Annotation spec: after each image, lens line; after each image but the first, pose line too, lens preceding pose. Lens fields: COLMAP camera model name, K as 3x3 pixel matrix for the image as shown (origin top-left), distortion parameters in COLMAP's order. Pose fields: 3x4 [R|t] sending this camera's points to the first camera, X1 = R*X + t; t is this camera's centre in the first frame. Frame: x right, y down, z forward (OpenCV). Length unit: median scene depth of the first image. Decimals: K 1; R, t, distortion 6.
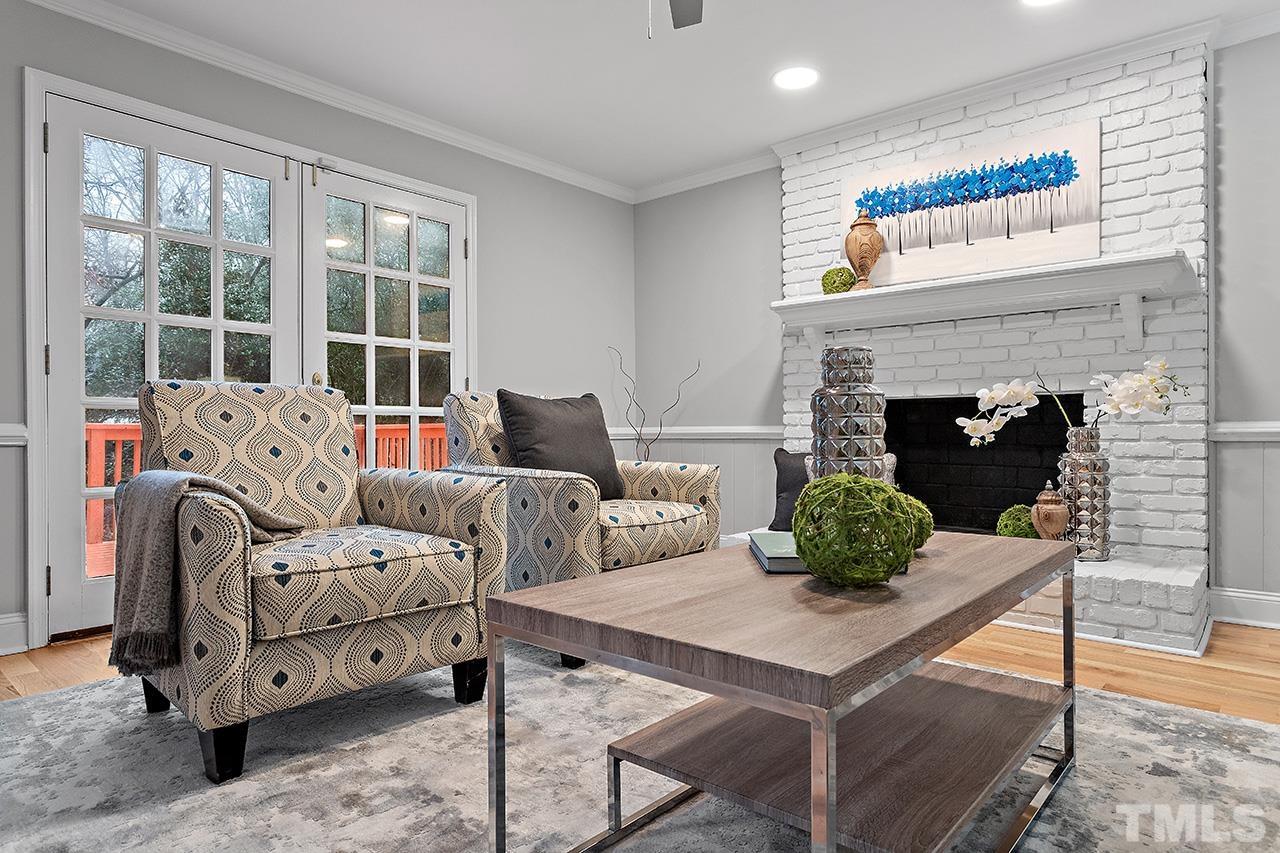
lens RADIAL K [[741.2, 0, 640.0], [0, 741.2, 426.5], [0, 0, 1]] dist [0.003043, -0.000395]
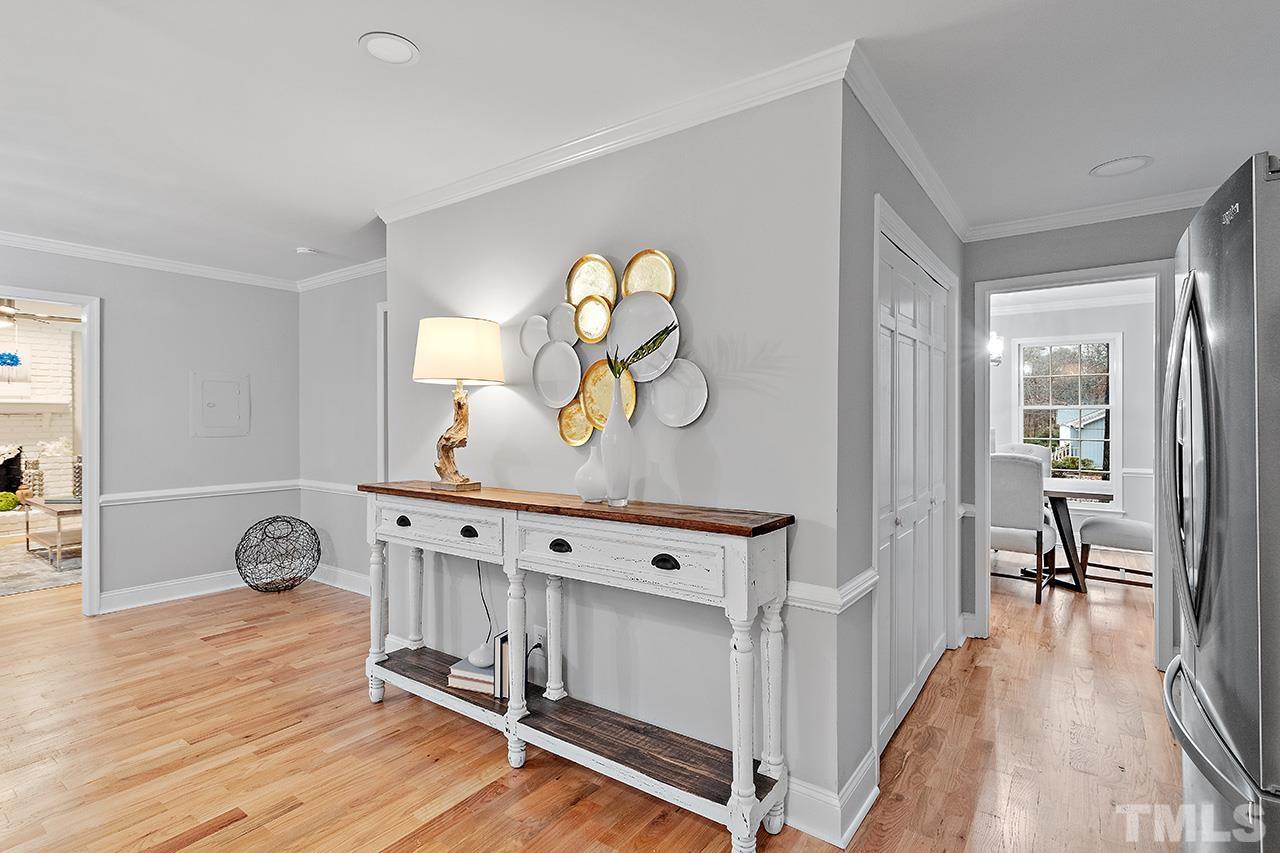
lens RADIAL K [[622.2, 0, 640.0], [0, 622.2, 426.5], [0, 0, 1]] dist [0.002859, 0.000792]
pose [[-0.095061, -0.011265, 0.995408, -1.670345], [-0.014637, 0.999844, 0.009917, -0.157852], [-0.995364, -0.013627, -0.095211, -0.887656]]
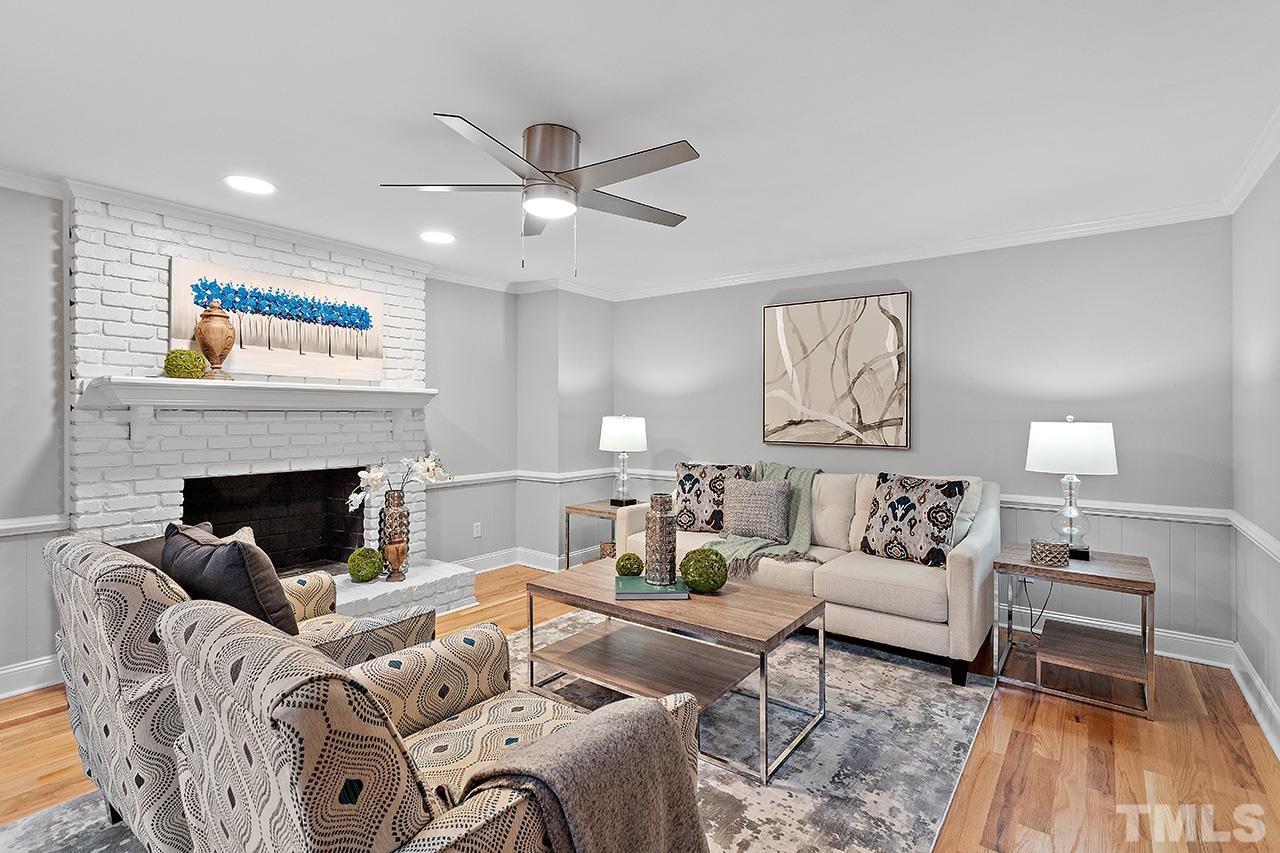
lens RADIAL K [[604.5, 0, 640.0], [0, 604.5, 426.5], [0, 0, 1]] dist [-0.002993, -0.000619]
pose [[-0.078325, -0.018622, 0.996754, -0.654232], [-0.009734, 0.999792, 0.017914, -0.145520], [-0.996880, -0.008299, -0.078490, 0.500140]]
